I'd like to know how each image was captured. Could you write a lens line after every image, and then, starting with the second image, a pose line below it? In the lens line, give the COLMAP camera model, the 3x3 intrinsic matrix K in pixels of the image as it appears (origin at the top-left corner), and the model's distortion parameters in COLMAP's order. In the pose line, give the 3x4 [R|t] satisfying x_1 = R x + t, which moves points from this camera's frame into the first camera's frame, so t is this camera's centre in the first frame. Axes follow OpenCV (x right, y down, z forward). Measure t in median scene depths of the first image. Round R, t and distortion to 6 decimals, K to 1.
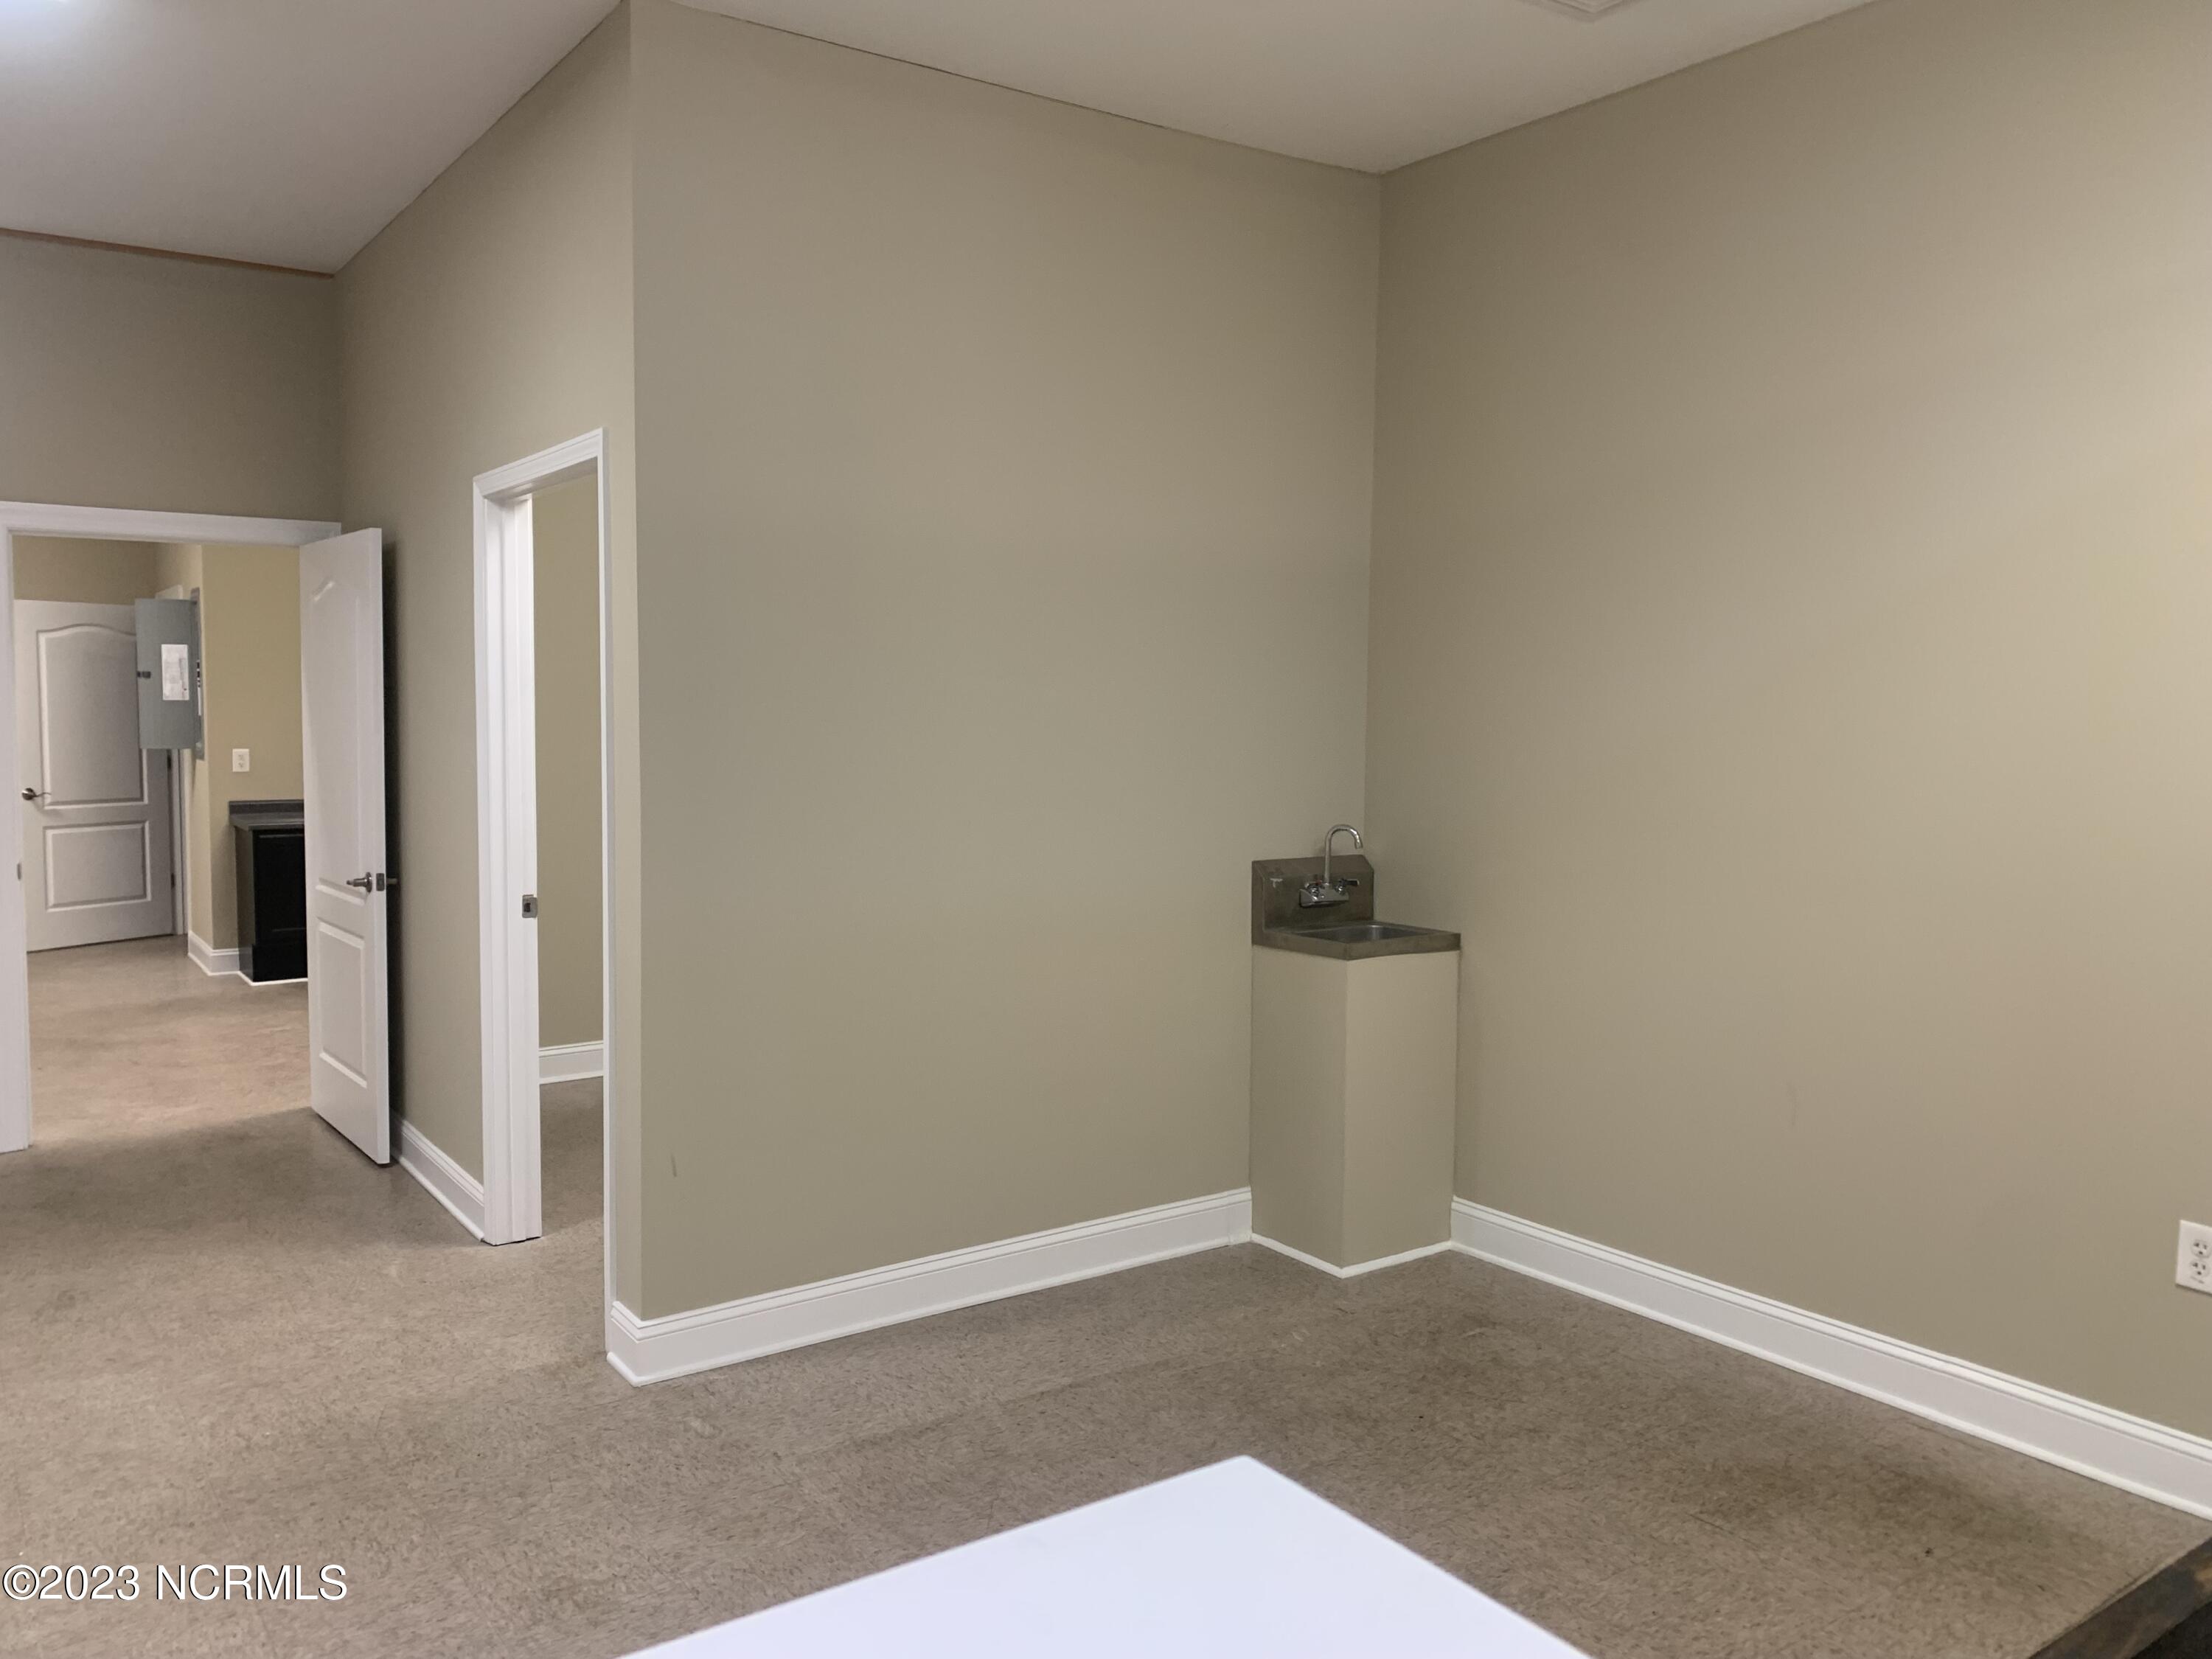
lens RADIAL K [[1681.7, 0, 1107.3], [0, 1681.7, 808.3], [0, 0, 1]] dist [0.005544, -0.011553]
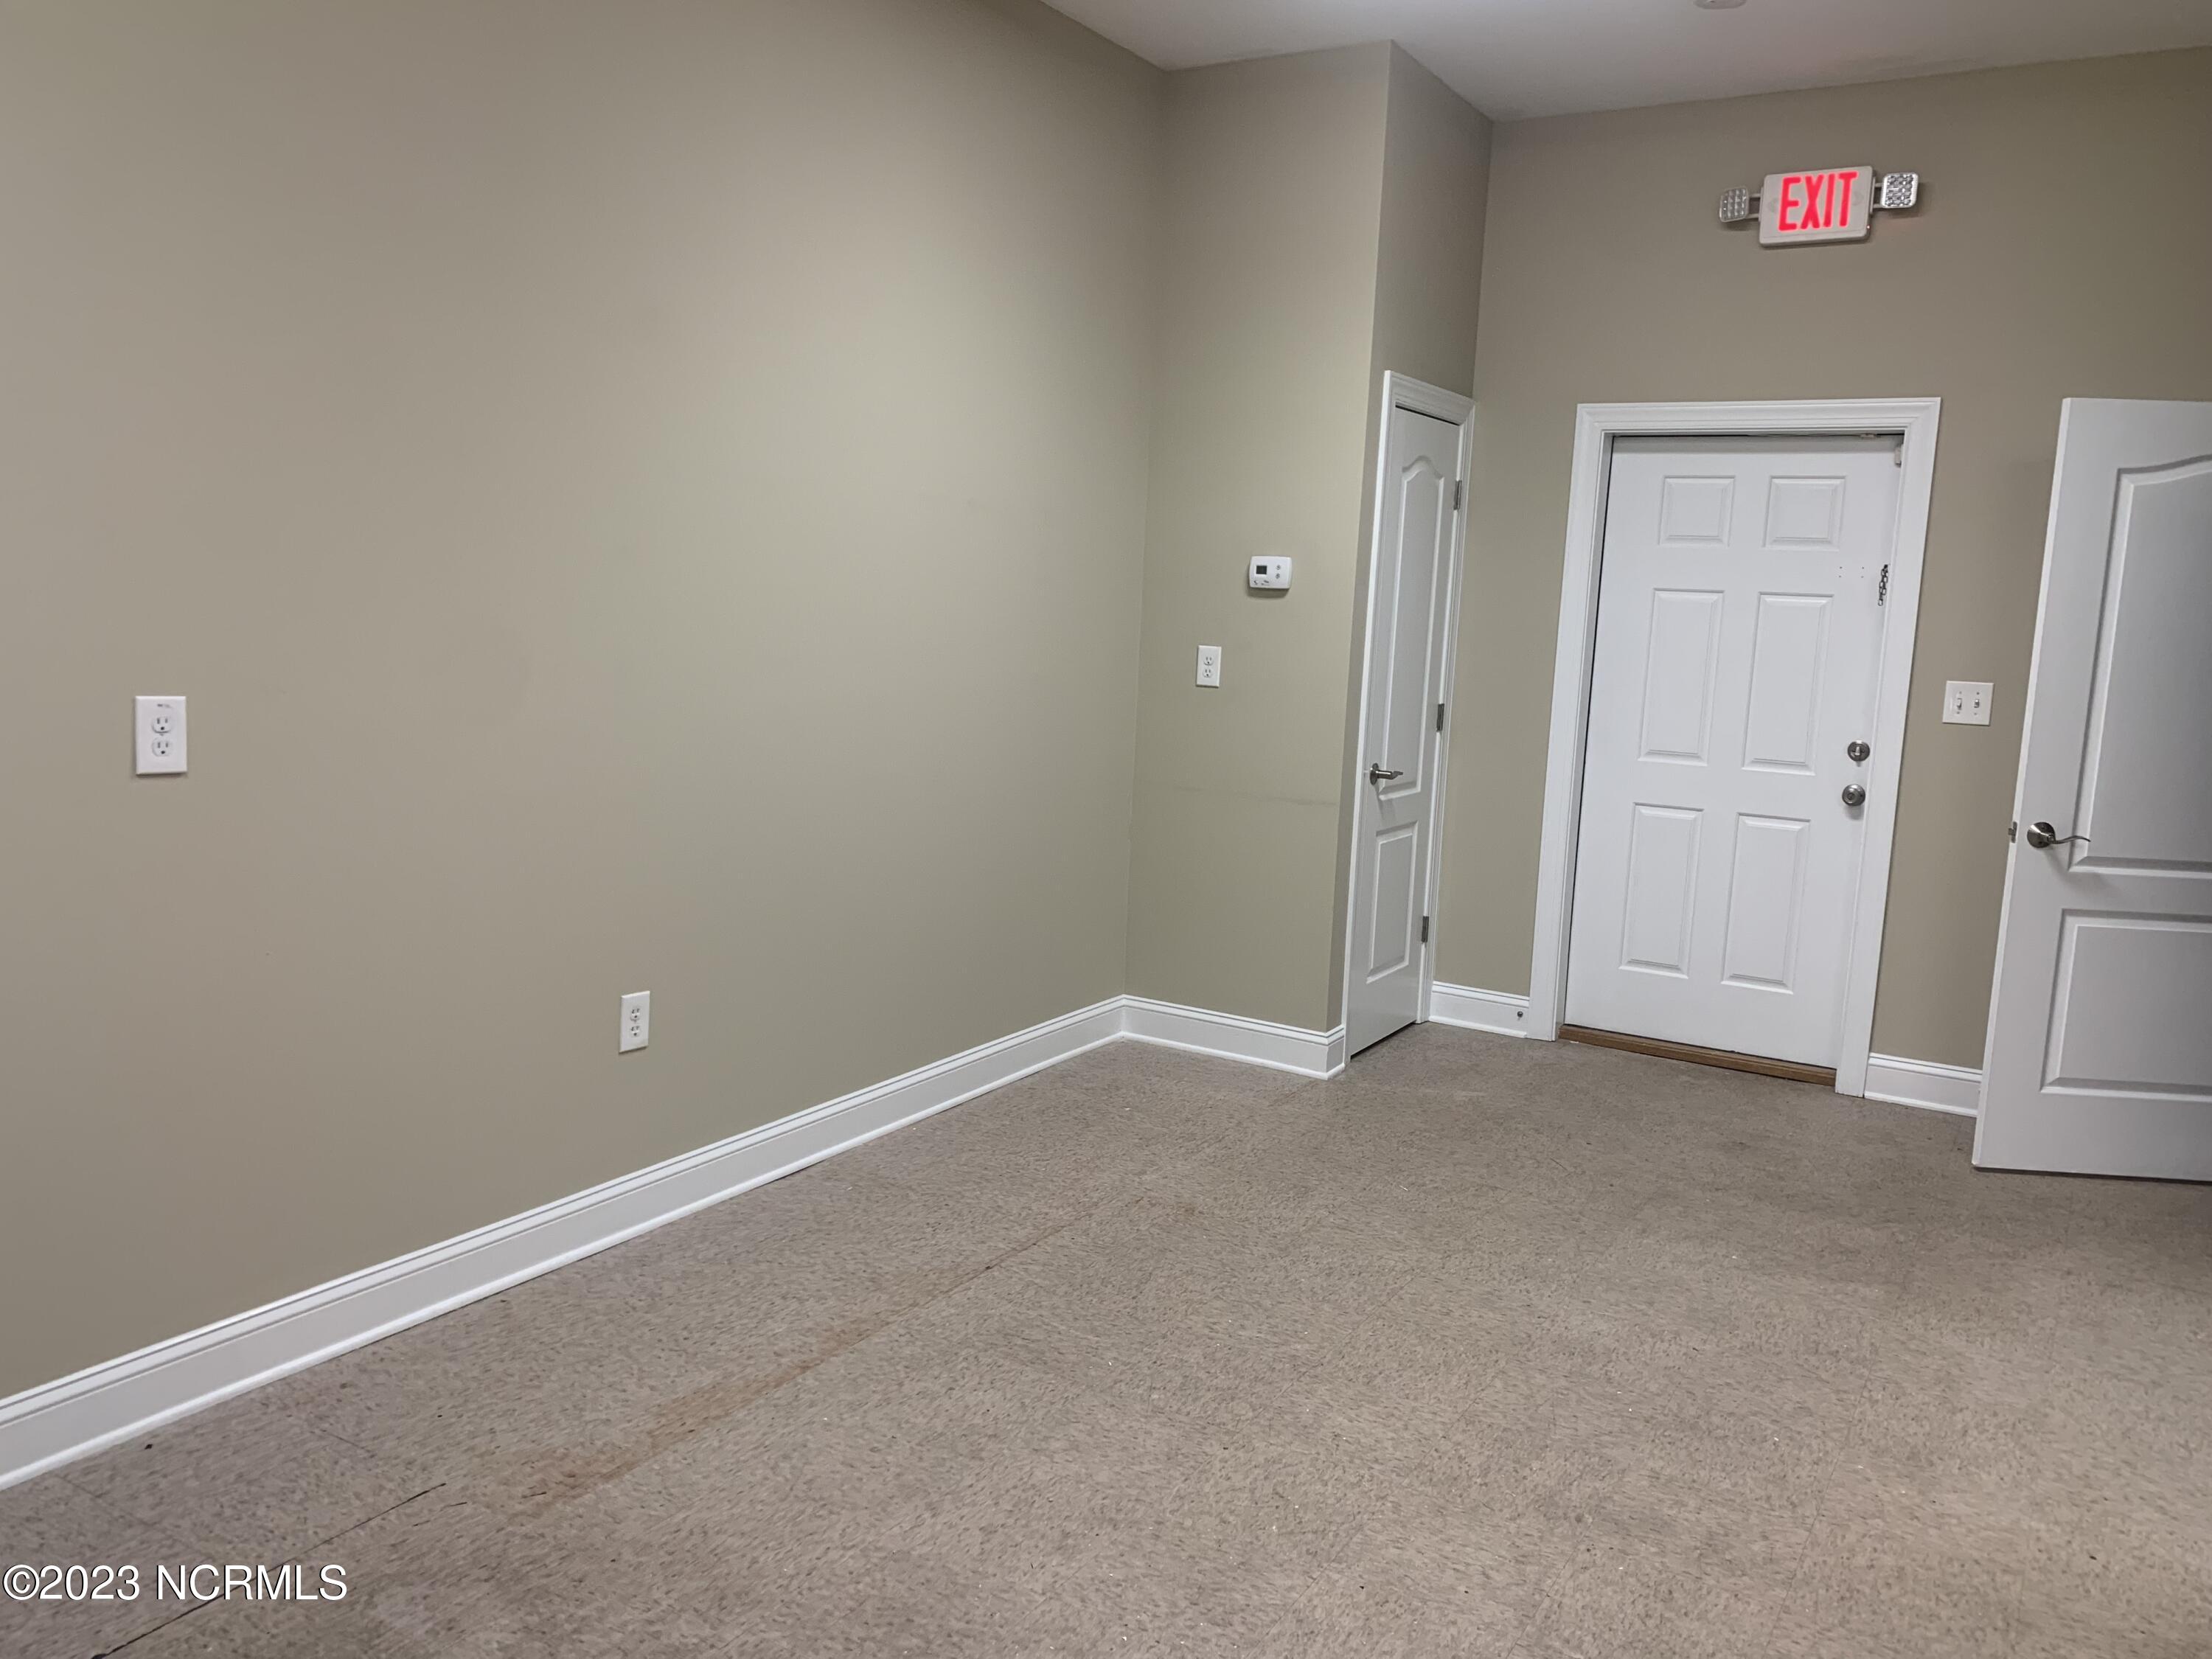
lens RADIAL K [[1681.7, 0, 1126.4], [0, 1681.7, 838.2], [0, 0, 1]] dist [0.005544, -0.011553]
pose [[0.396115, 0.143643, -0.906895, -0.592043], [-0.098014, 0.988659, 0.113783, -0.063435], [0.912955, 0.043817, 0.405702, 1.068395]]
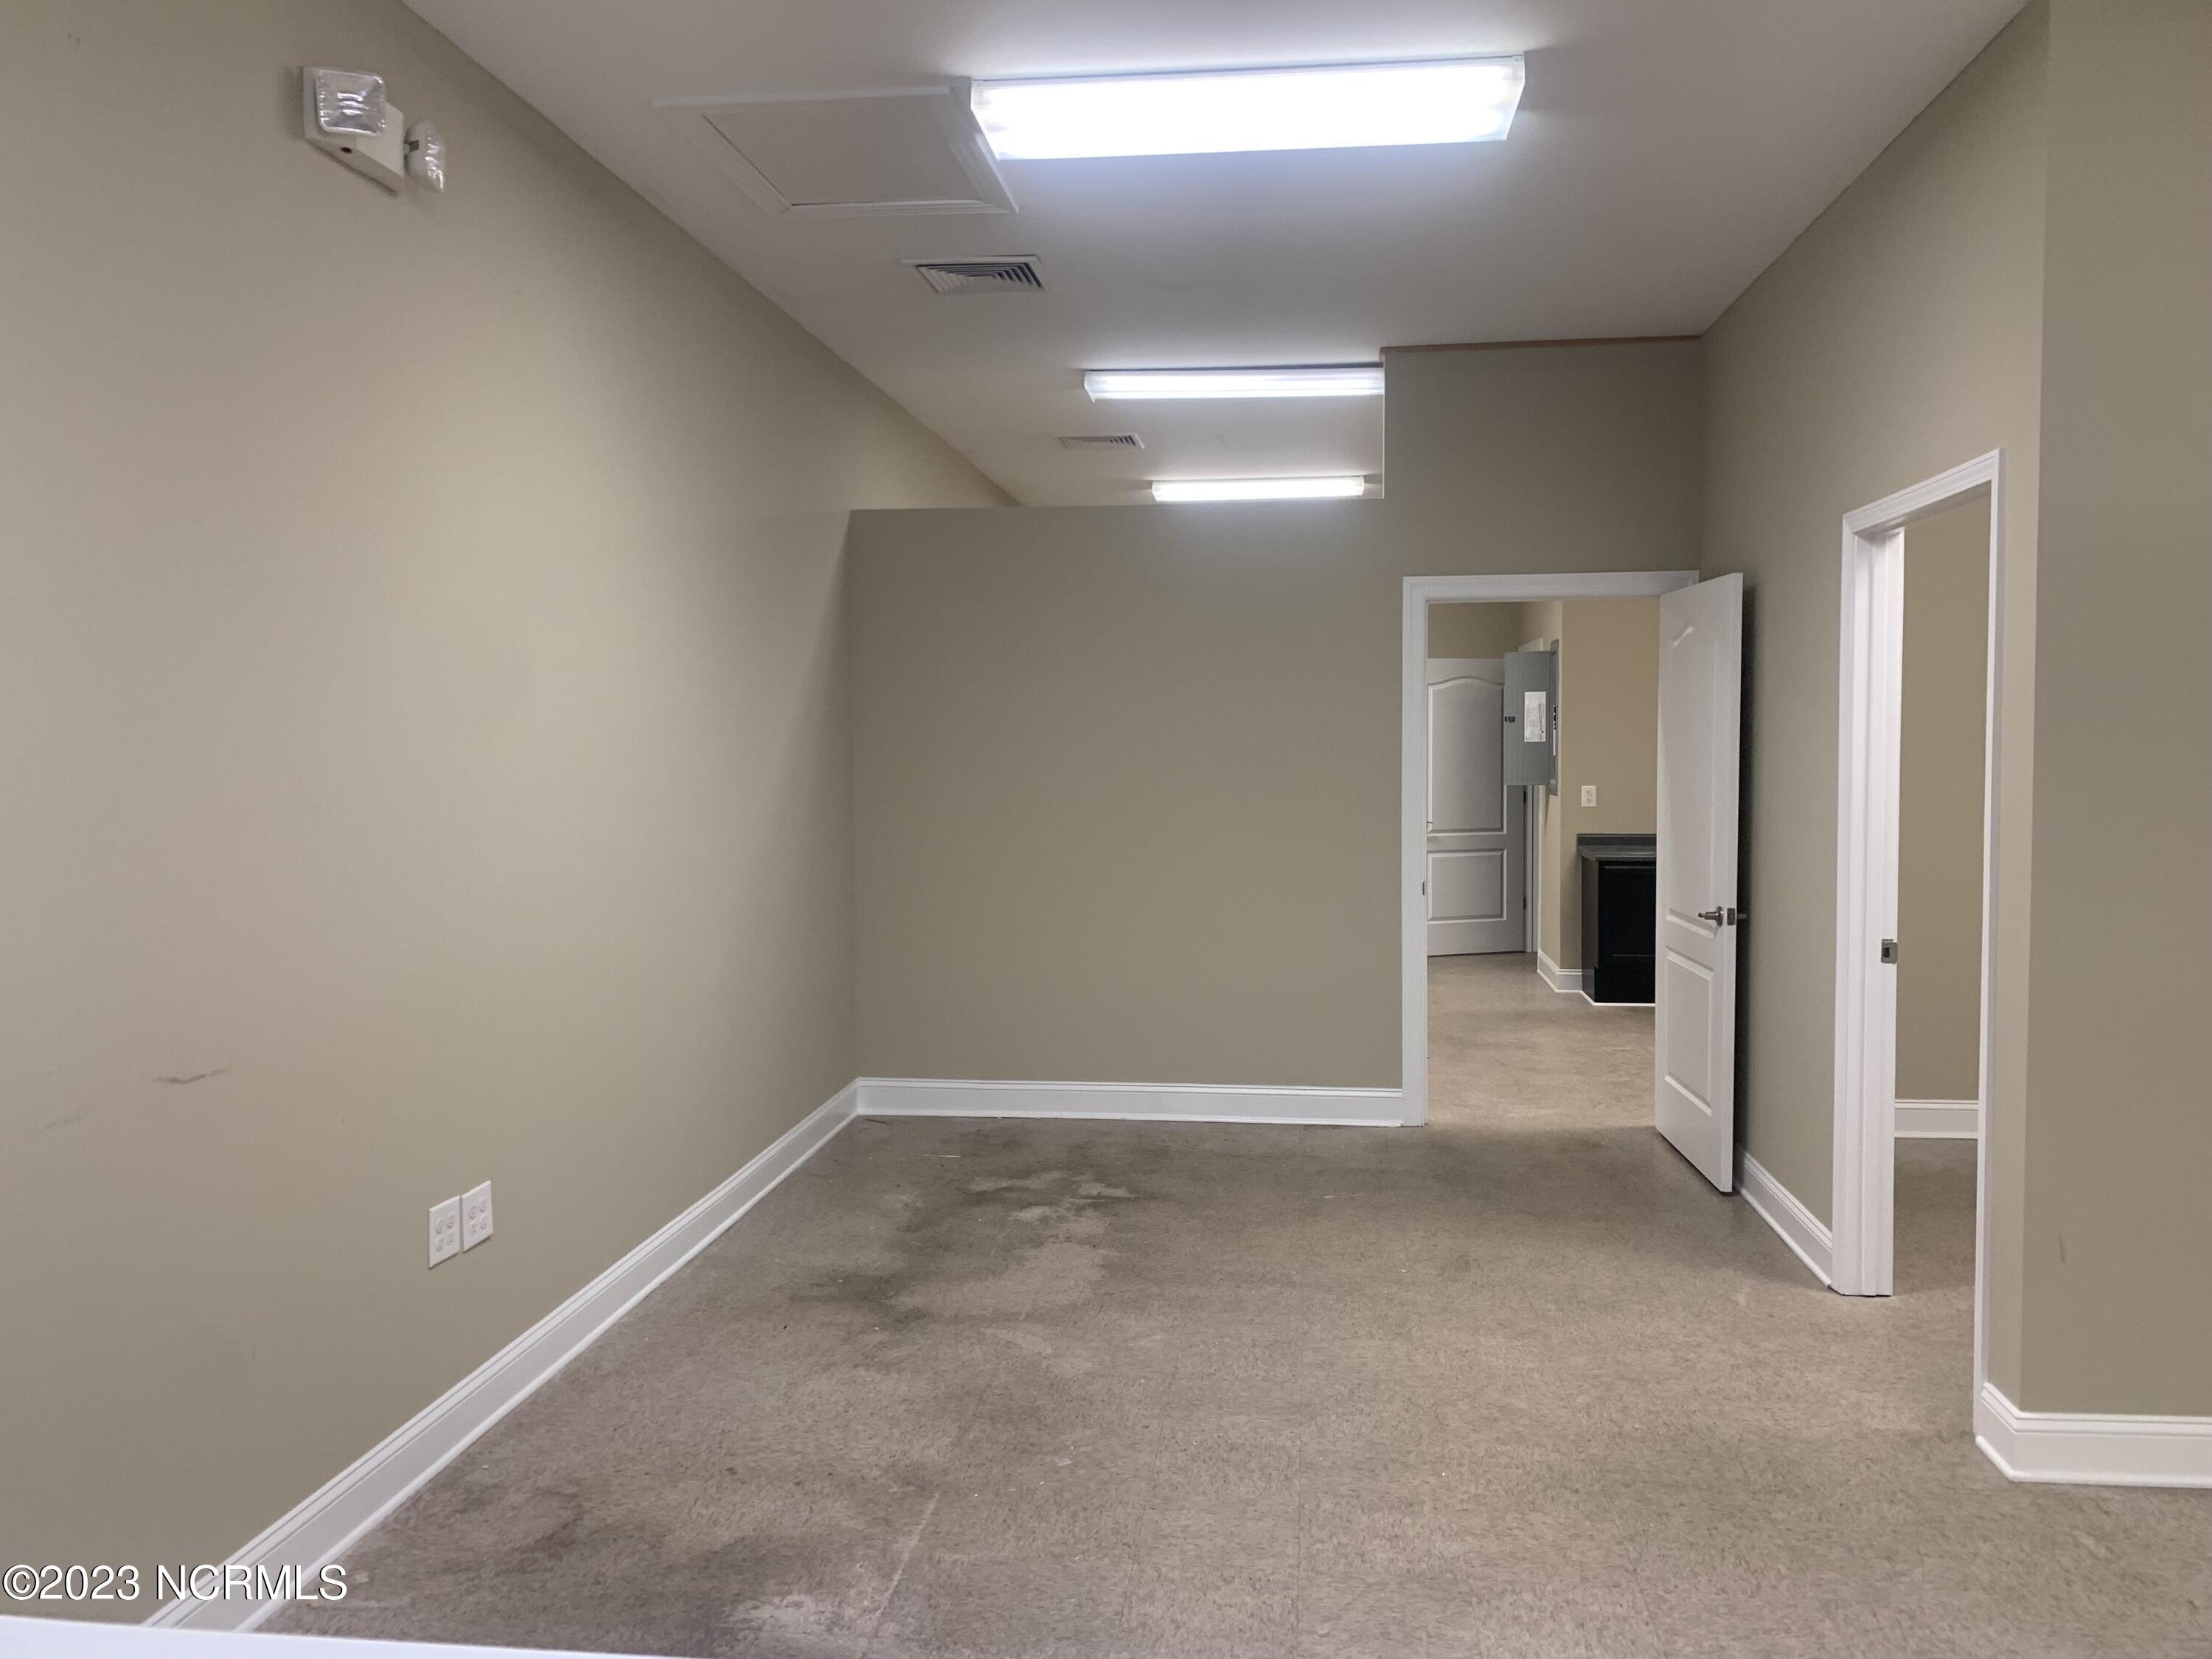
lens RADIAL K [[1681.7, 0, 1095.8], [0, 1681.7, 808.9], [0, 0, 1]] dist [0.005544, -0.011553]
pose [[0.735013, 0.016846, -0.677844, -0.022053], [-0.031938, 0.999442, -0.009792, 0.000435], [0.677301, 0.028846, 0.735141, -0.020814]]
